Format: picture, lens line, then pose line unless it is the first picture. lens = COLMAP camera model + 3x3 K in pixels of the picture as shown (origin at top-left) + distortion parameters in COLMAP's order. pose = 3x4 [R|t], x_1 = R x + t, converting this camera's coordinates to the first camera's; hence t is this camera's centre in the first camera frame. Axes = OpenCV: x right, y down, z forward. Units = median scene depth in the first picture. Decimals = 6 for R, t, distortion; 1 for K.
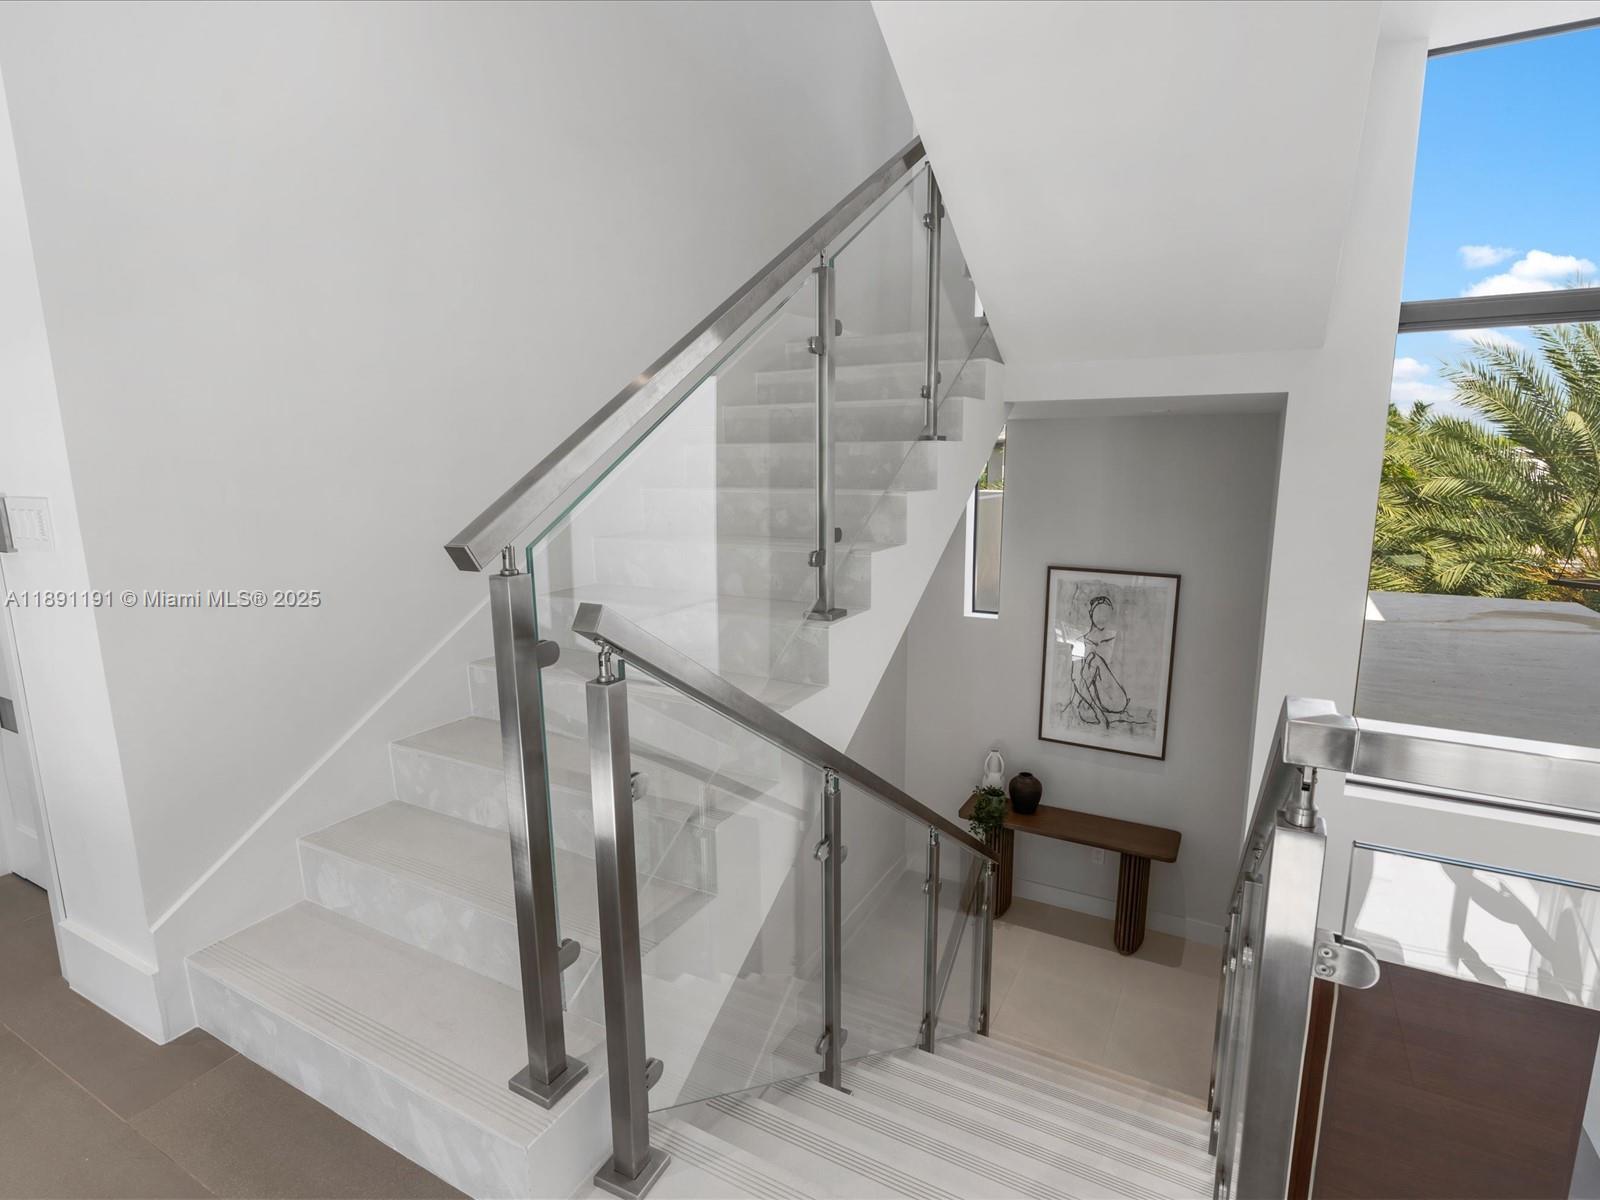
lens RADIAL K [[818.9, 0, 799.6], [0, 818.9, 605.0], [0, 0, 1]] dist [0.006261, 0.000175]
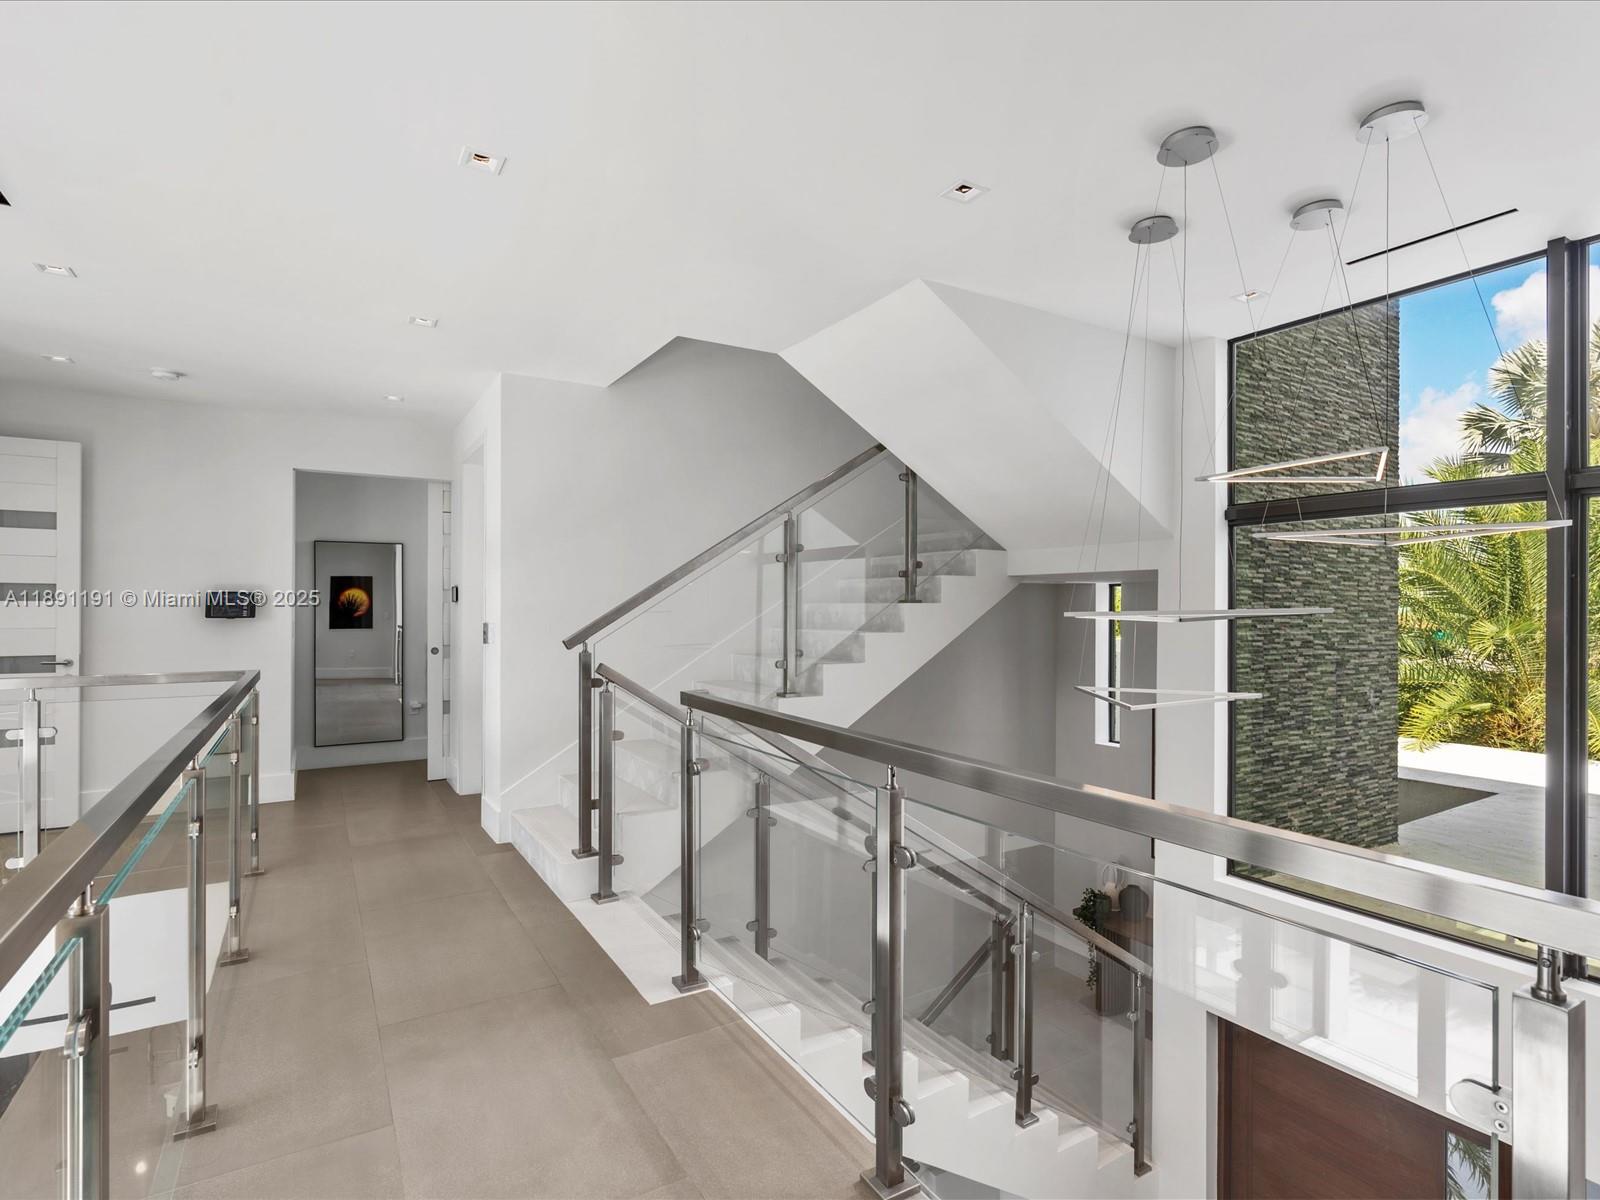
lens RADIAL K [[818.9, 0, 795.6], [0, 818.9, 603.2], [0, 0, 1]] dist [0.006261, 0.000175]
pose [[0.859171, 0.004317, -0.511671, 0.934802], [-0.097492, 0.983028, -0.155410, 0.088540], [0.502316, 0.183407, 0.845009, -0.572772]]
